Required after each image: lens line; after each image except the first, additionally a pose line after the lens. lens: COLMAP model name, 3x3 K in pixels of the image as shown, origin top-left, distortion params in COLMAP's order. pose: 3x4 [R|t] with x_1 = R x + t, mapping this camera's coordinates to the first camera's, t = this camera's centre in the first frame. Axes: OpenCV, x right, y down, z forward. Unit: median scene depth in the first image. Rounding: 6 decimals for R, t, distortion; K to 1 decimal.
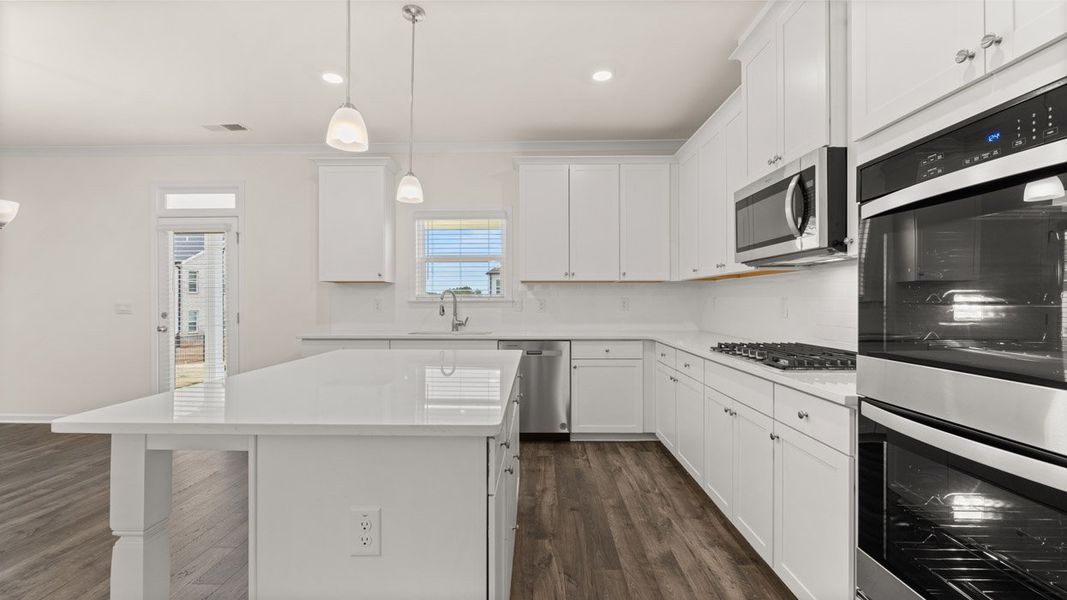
lens RADIAL K [[448.2, 0, 527.4], [0, 448.2, 305.1], [0, 0, 1]] dist [0.001249, -0.000780]
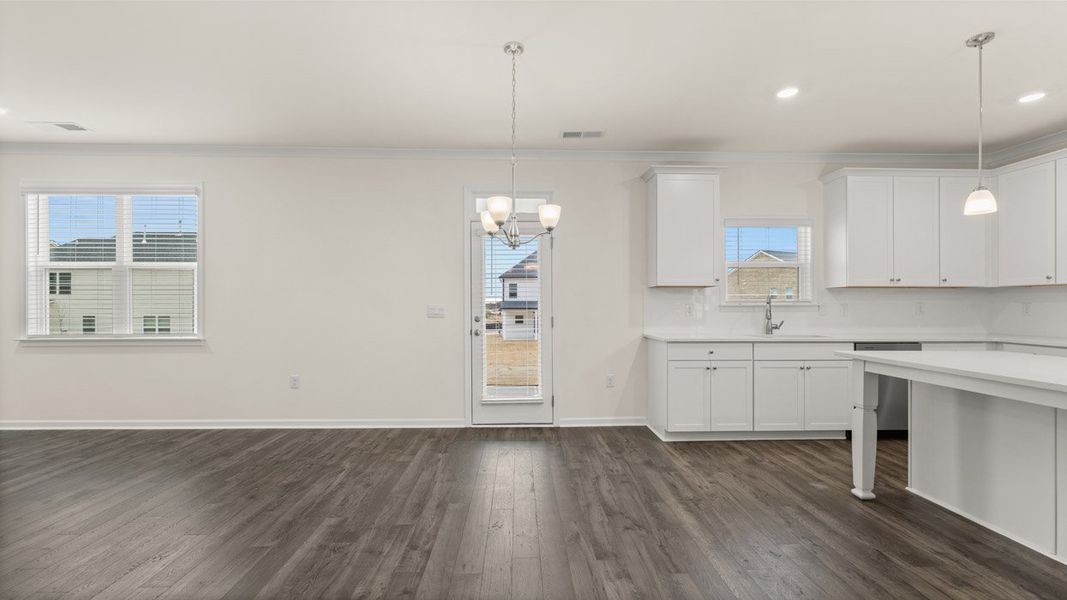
lens RADIAL K [[448.2, 0, 534.3], [0, 448.2, 304.0], [0, 0, 1]] dist [0.001249, -0.000780]
pose [[0.997869, 0.001272, 0.065229, -0.777230], [-0.000665, 0.999956, -0.009316, -0.002169], [-0.065238, 0.009253, 0.997827, -0.002275]]
